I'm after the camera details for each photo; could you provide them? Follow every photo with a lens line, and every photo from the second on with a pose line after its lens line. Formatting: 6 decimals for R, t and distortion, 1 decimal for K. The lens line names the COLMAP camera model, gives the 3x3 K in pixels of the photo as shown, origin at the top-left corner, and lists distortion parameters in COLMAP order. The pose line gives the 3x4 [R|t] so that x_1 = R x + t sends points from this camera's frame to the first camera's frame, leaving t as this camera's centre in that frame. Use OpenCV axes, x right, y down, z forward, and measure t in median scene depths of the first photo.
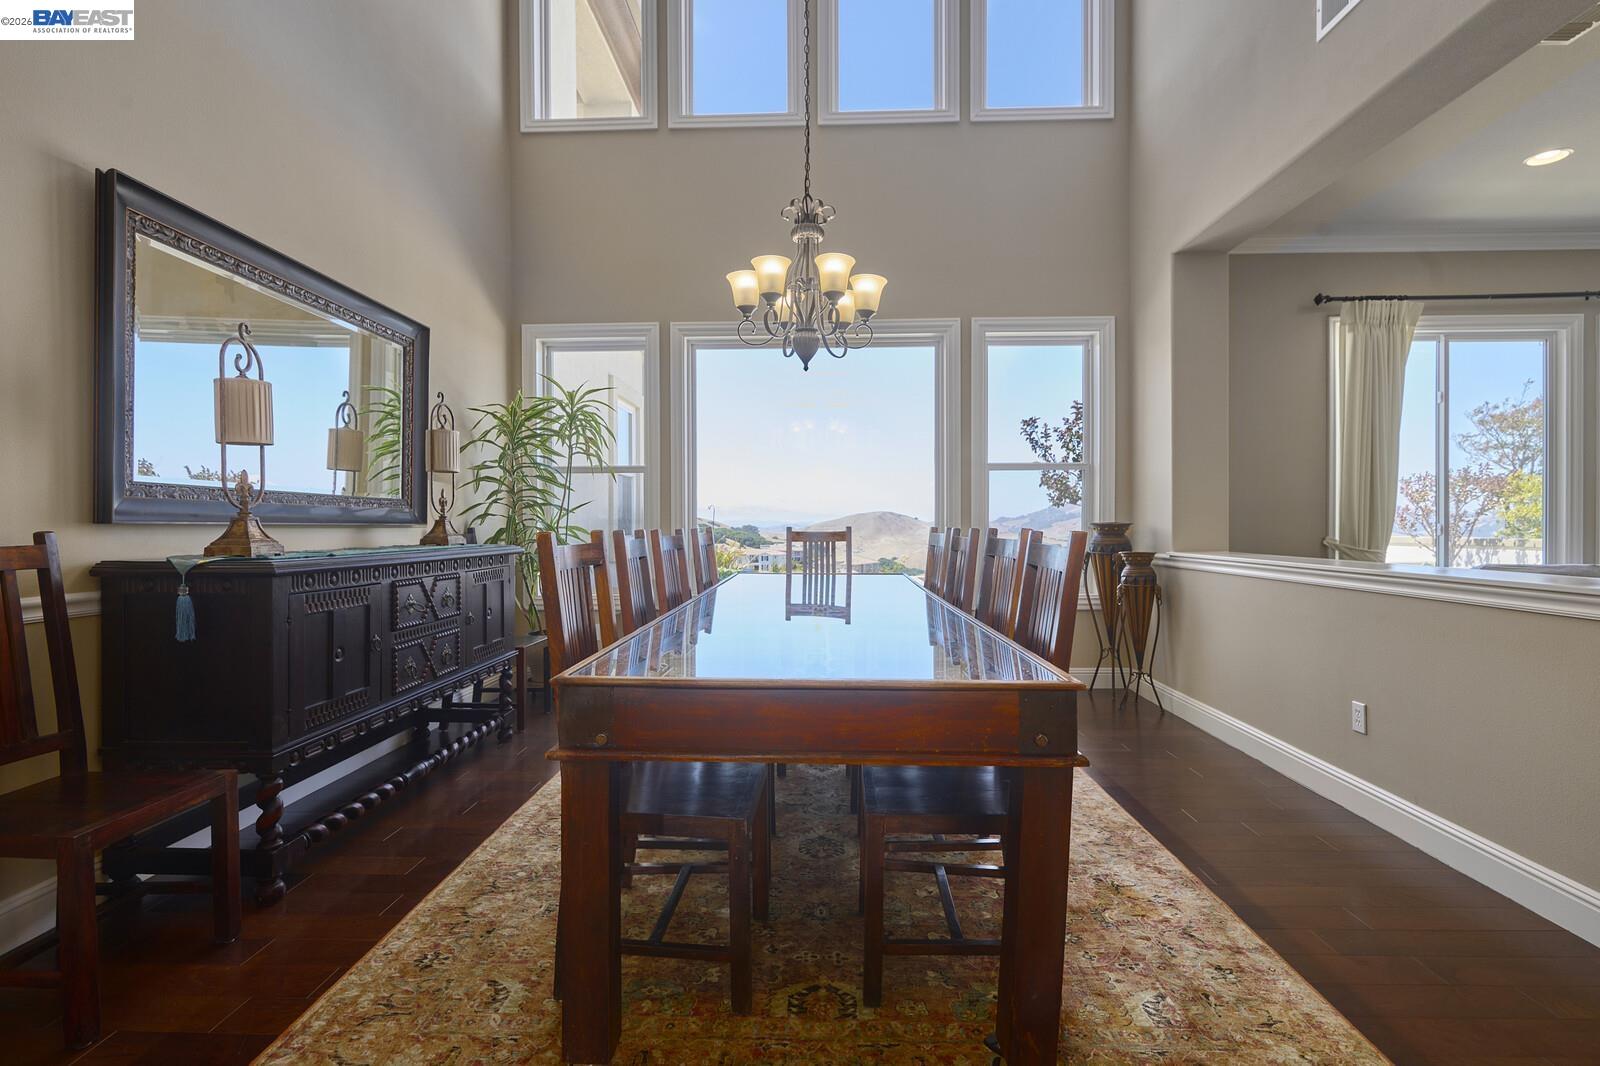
lens RADIAL K [[747.8, 0, 800.2], [0, 747.8, 527.8], [0, 0, 1]] dist [-0.003069, -0.000598]
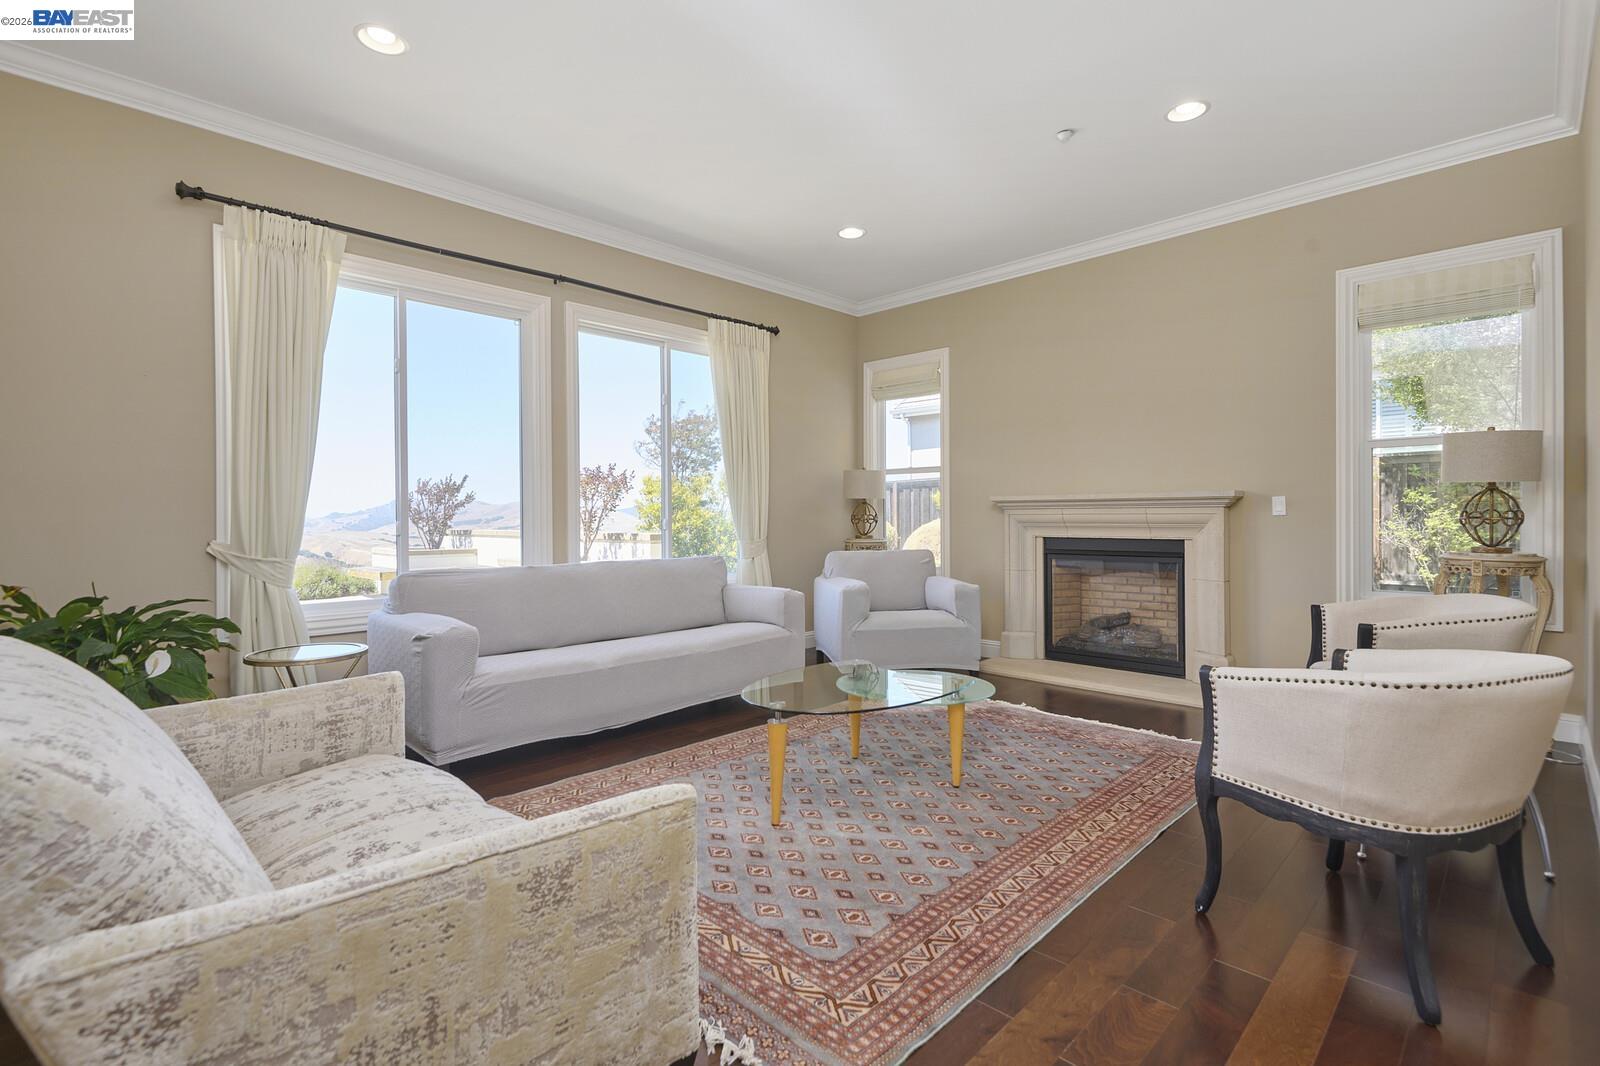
lens RADIAL K [[747.8, 0, 793.7], [0, 747.8, 518.9], [0, 0, 1]] dist [-0.003069, -0.000598]
pose [[0.678793, 0.003414, 0.734322, 0.576478], [-0.000350, 0.999991, -0.004326, -0.005271], [-0.734329, 0.002680, 0.678788, 0.134915]]
